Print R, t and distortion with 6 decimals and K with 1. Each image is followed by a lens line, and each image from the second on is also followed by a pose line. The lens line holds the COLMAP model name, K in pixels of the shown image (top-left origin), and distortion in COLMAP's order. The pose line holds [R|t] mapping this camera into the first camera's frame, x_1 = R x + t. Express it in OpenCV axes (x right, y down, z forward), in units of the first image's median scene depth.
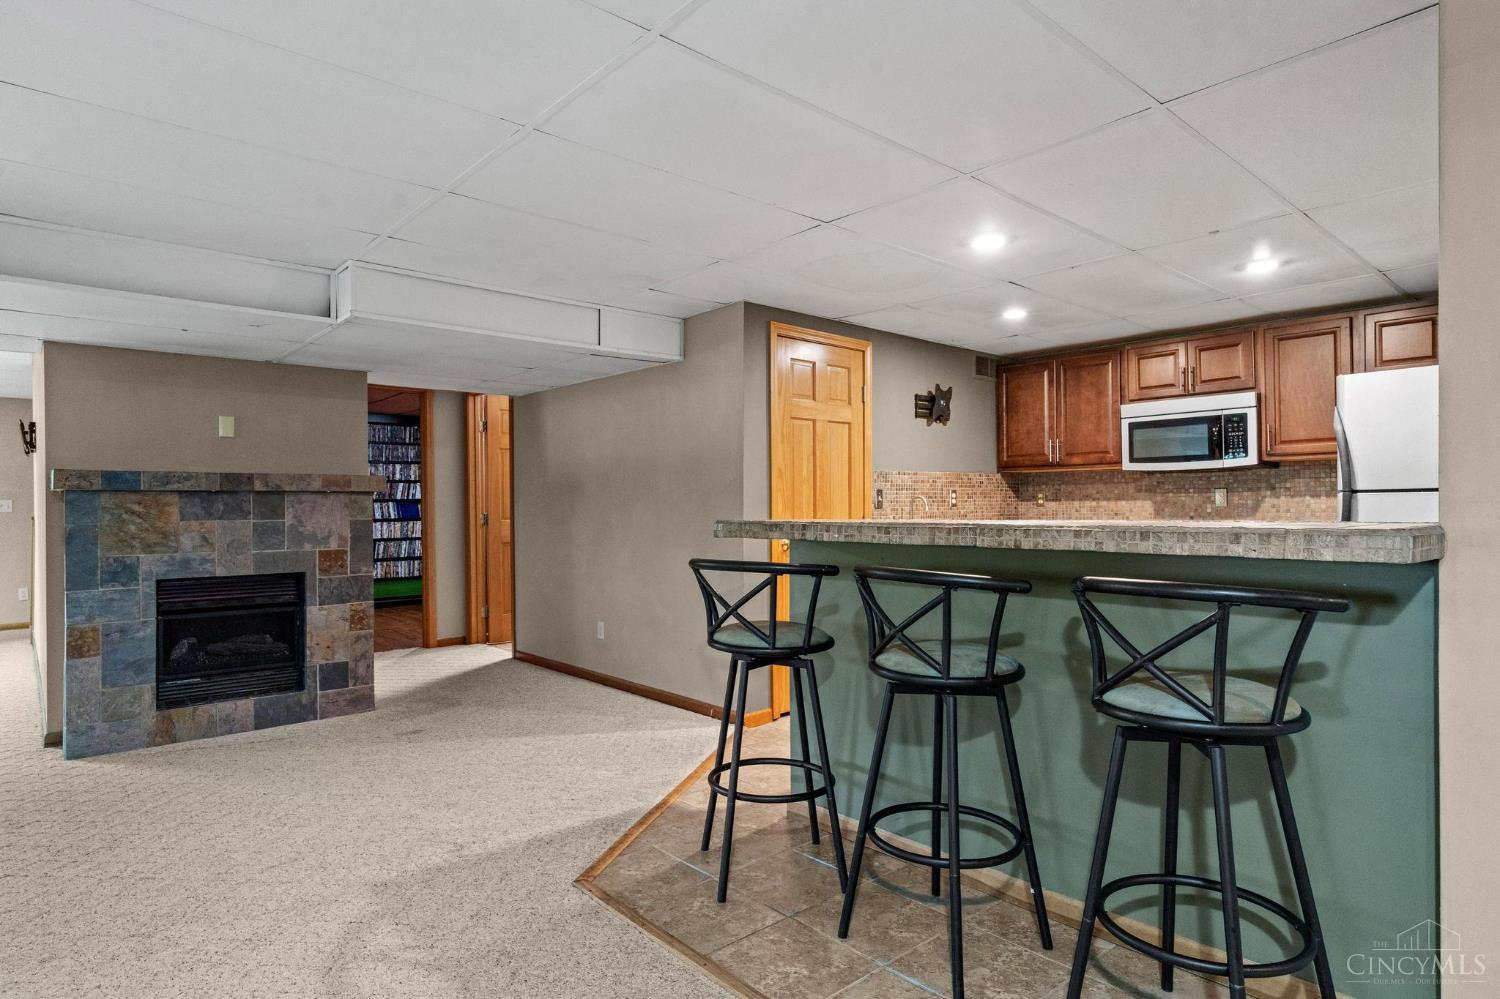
lens RADIAL K [[867.1, 0, 757.4], [0, 867.1, 499.4], [0, 0, 1]] dist [0.002971, 0.000425]
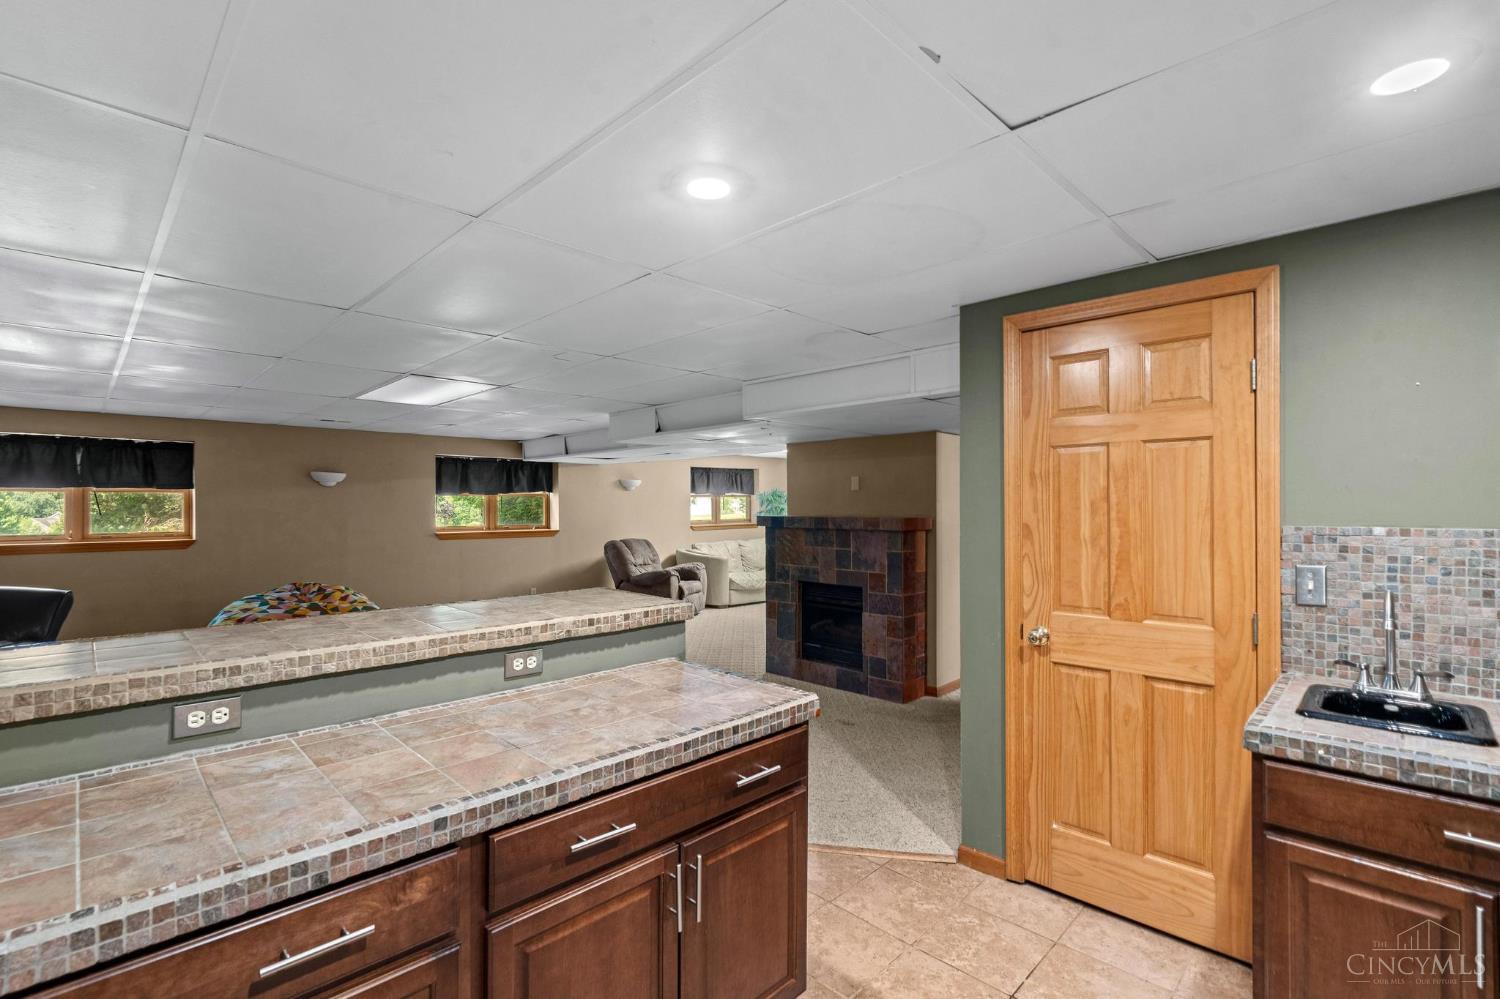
lens RADIAL K [[684.6, 0, 745.5], [0, 684.6, 504.7], [0, 0, 1]] dist [-0.004118, 0.000698]
pose [[0.043349, 0.005285, -0.999046, 0.570391], [0.008169, 0.999951, 0.005644, -0.056721], [0.999027, -0.008406, 0.043304, 0.770031]]
